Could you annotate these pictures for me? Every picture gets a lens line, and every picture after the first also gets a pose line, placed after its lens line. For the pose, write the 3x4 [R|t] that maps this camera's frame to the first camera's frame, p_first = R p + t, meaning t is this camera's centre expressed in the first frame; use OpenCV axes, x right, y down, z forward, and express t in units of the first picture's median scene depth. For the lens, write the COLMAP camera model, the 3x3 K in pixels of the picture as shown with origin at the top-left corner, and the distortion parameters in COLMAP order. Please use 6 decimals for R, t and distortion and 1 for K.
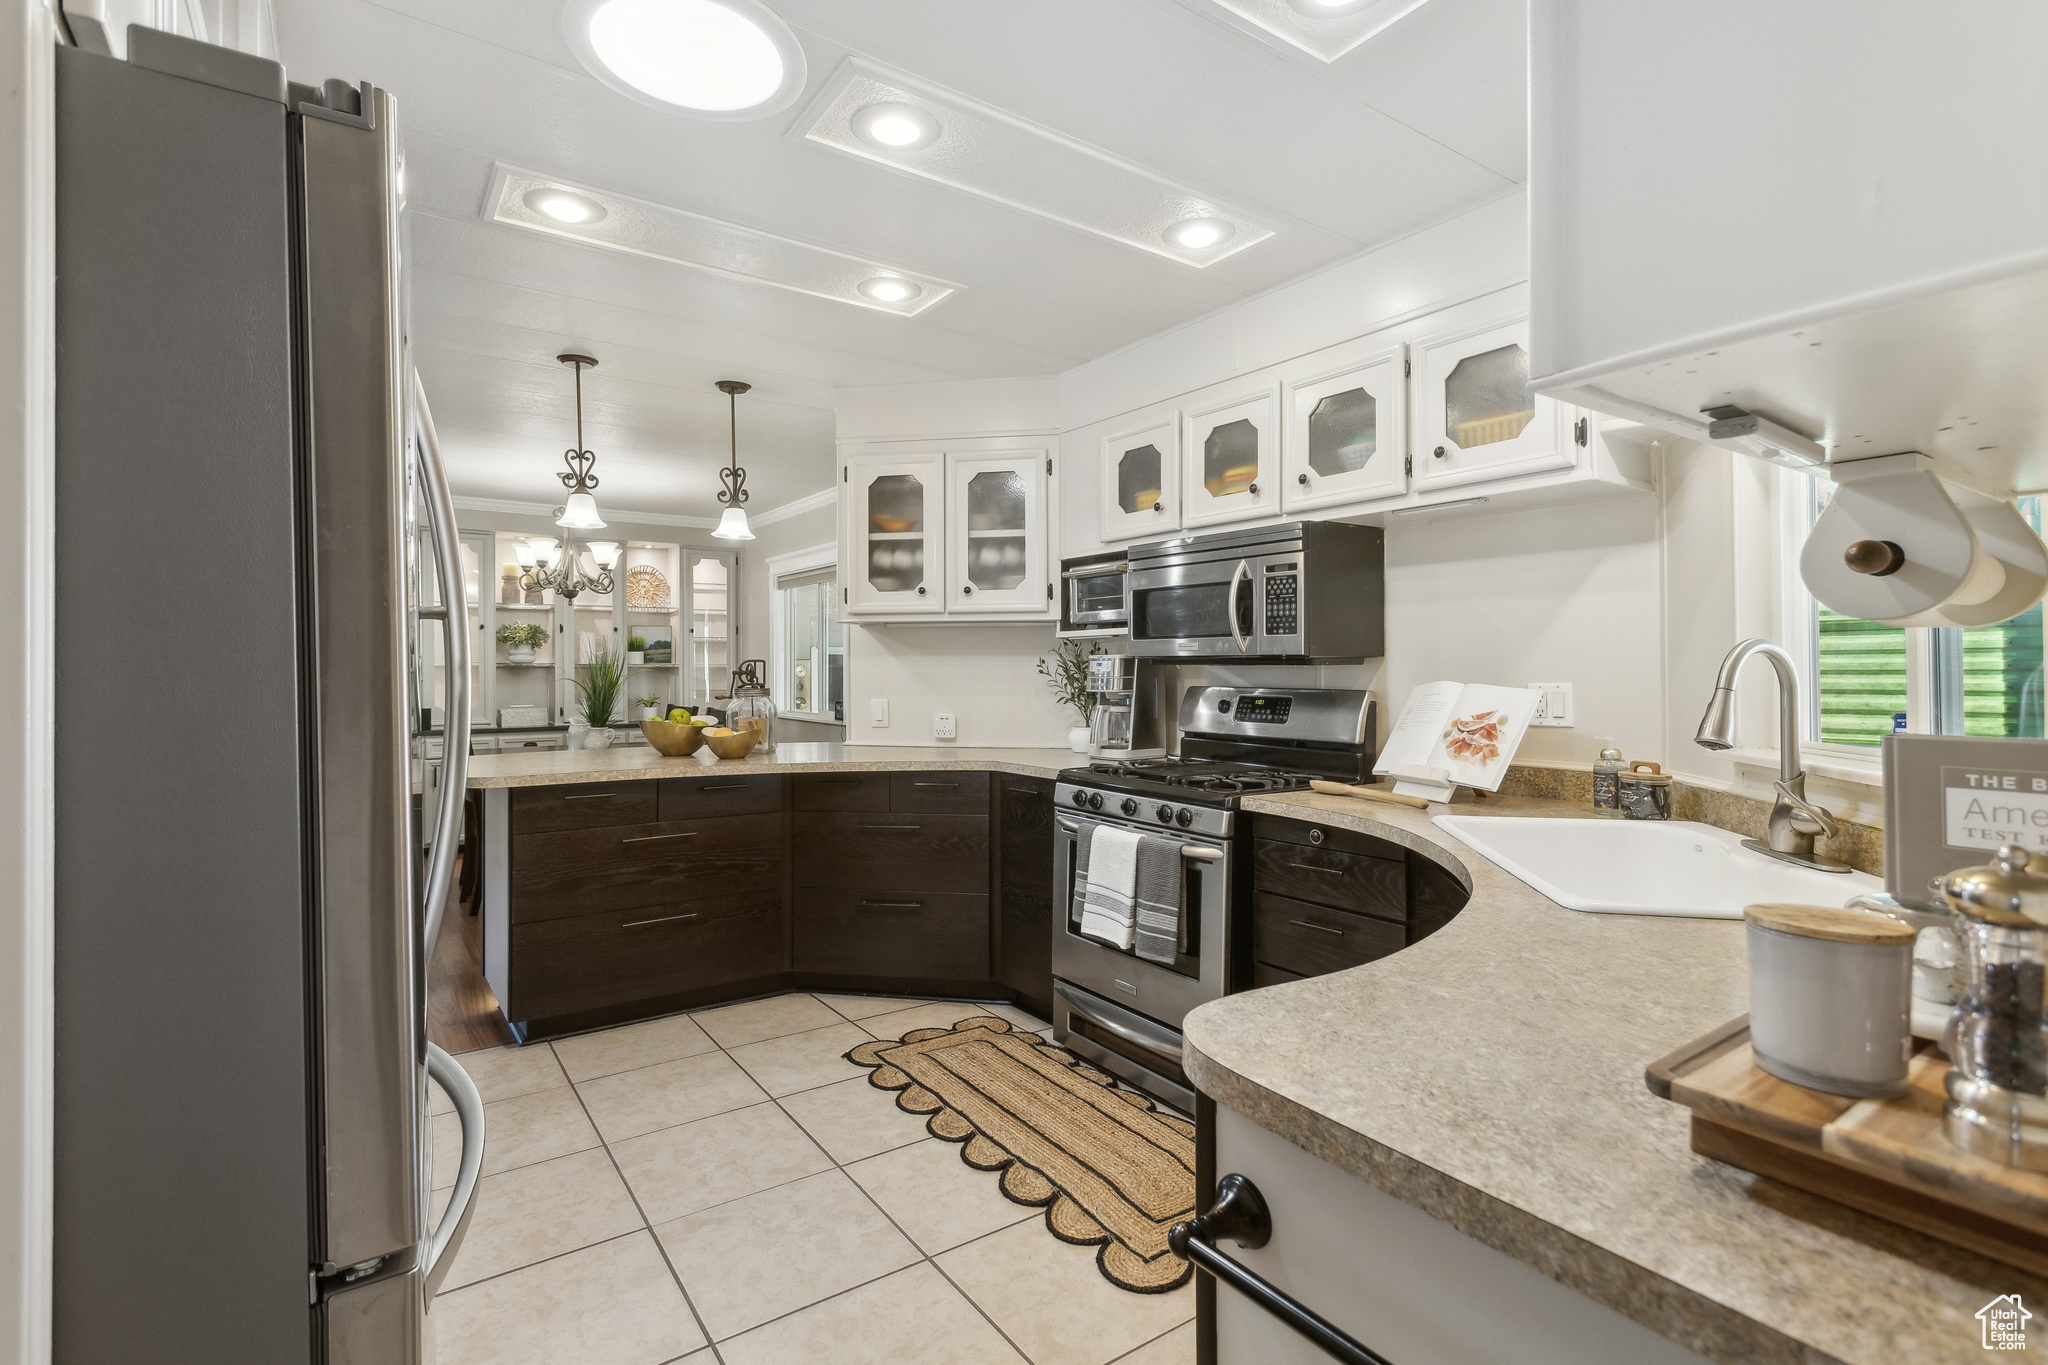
lens RADIAL K [[997.0, 0, 1024.0], [0, 997.0, 682.5], [0, 0, 1]] dist [0.000483, 0.000112]
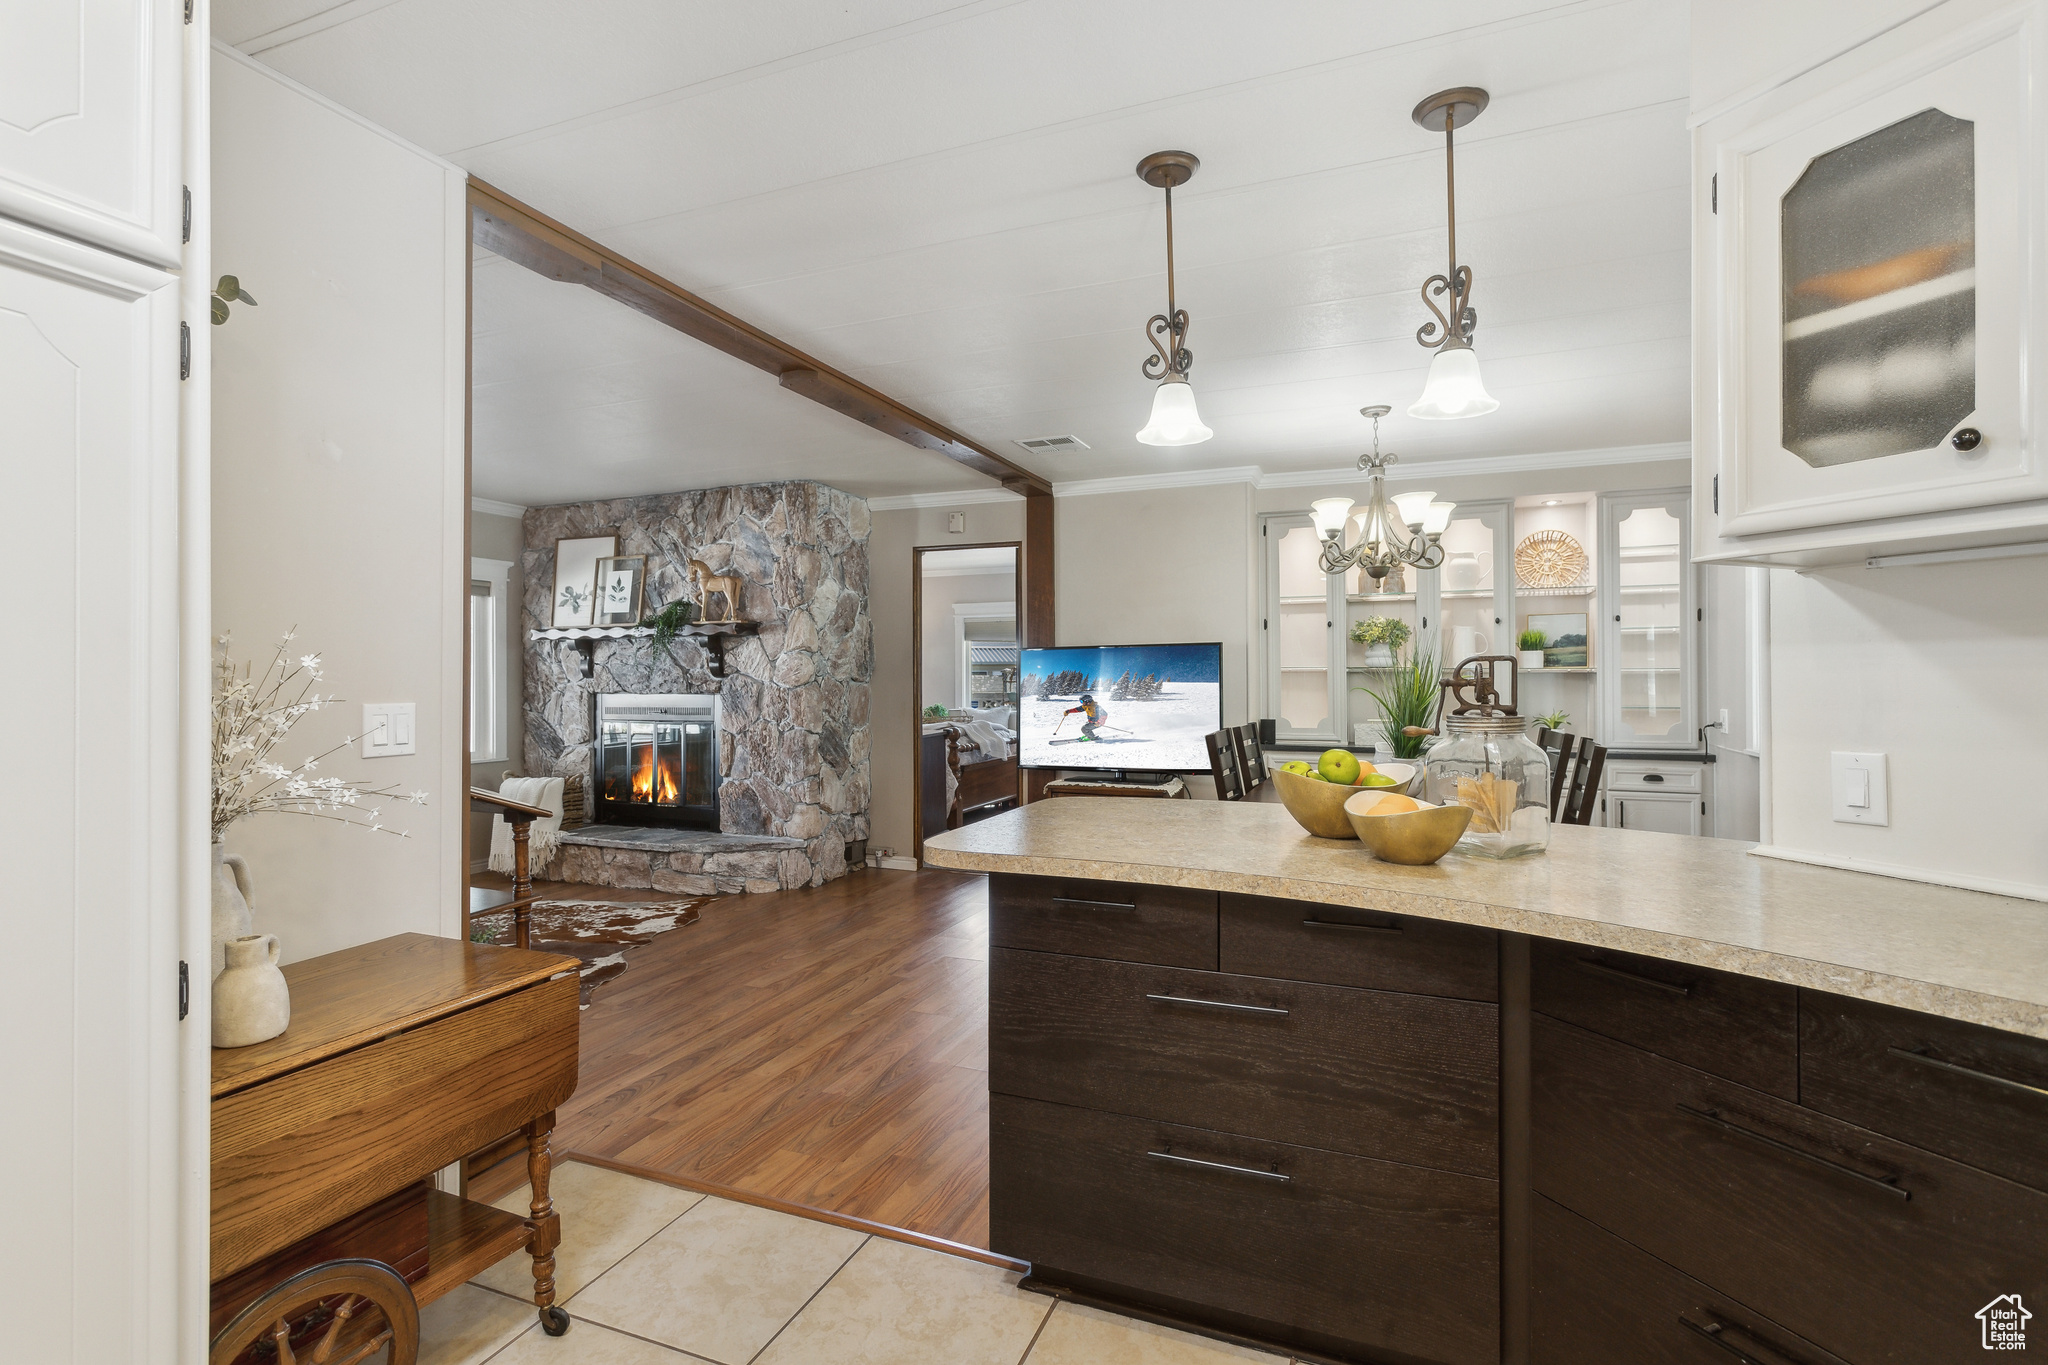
lens RADIAL K [[983.8, 0, 979.6], [0, 983.8, 673.5], [0, 0, 1]] dist [-0.003367, -0.000419]
pose [[0.533161, -0.001277, -0.846013, -0.000927], [-0.011440, 0.999897, -0.008719, -0.004259], [0.845936, 0.014327, 0.533091, 0.310366]]
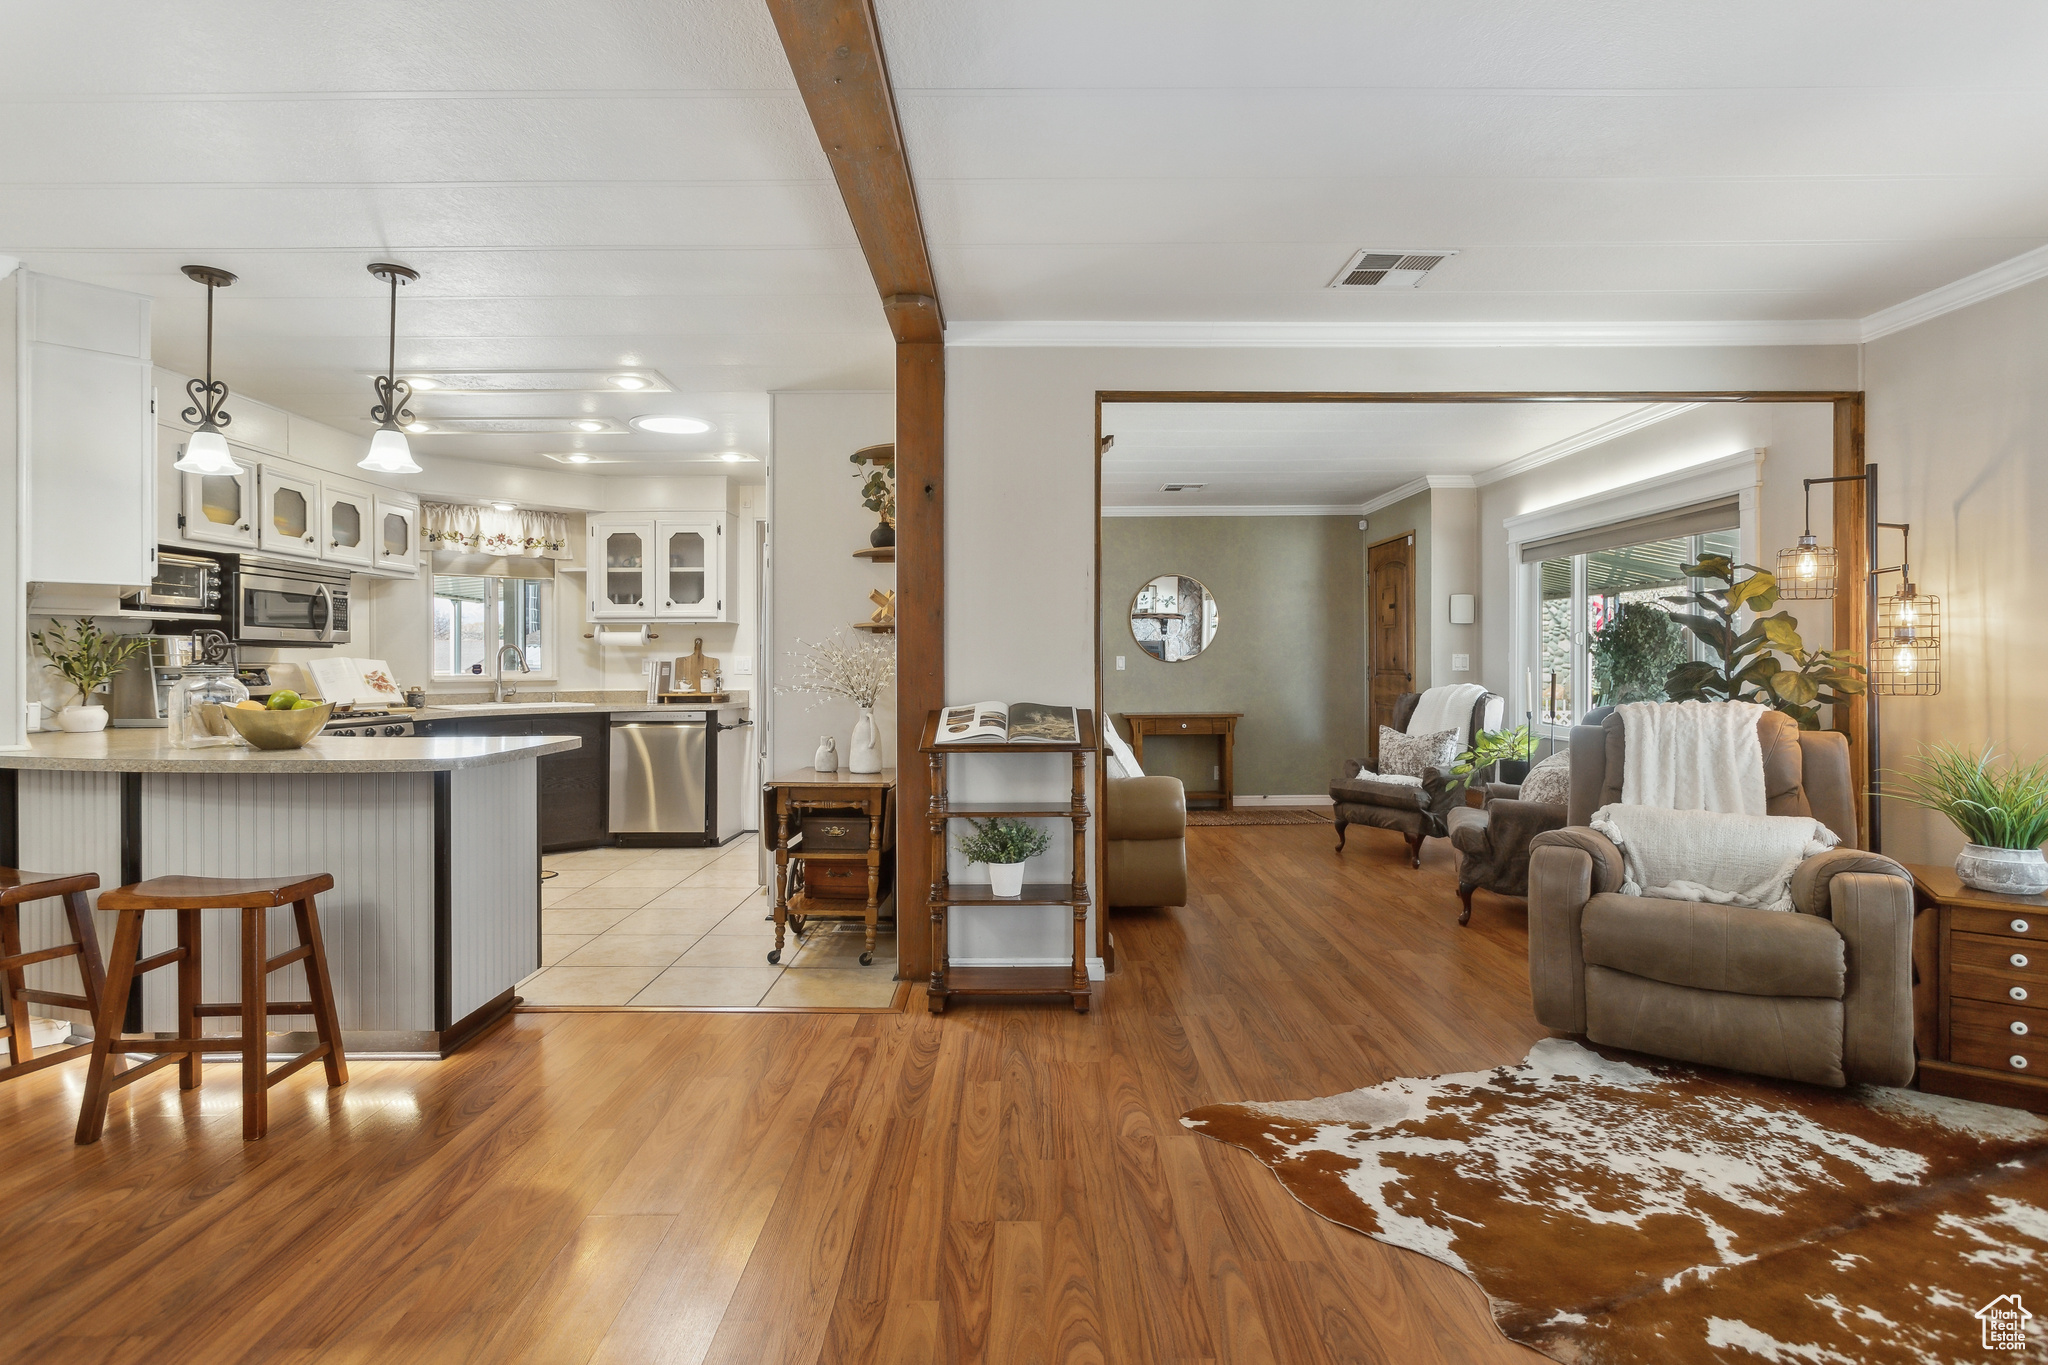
lens RADIAL K [[1051.8, 0, 1015.6], [0, 1051.8, 654.5], [0, 0, 1]] dist [-0.001223, -0.000002]
pose [[-0.827987, 0.007936, 0.560691, -0.732373], [0.012160, 0.999919, 0.003805, 0.001002], [-0.560615, 0.009969, -0.828017, 0.767744]]
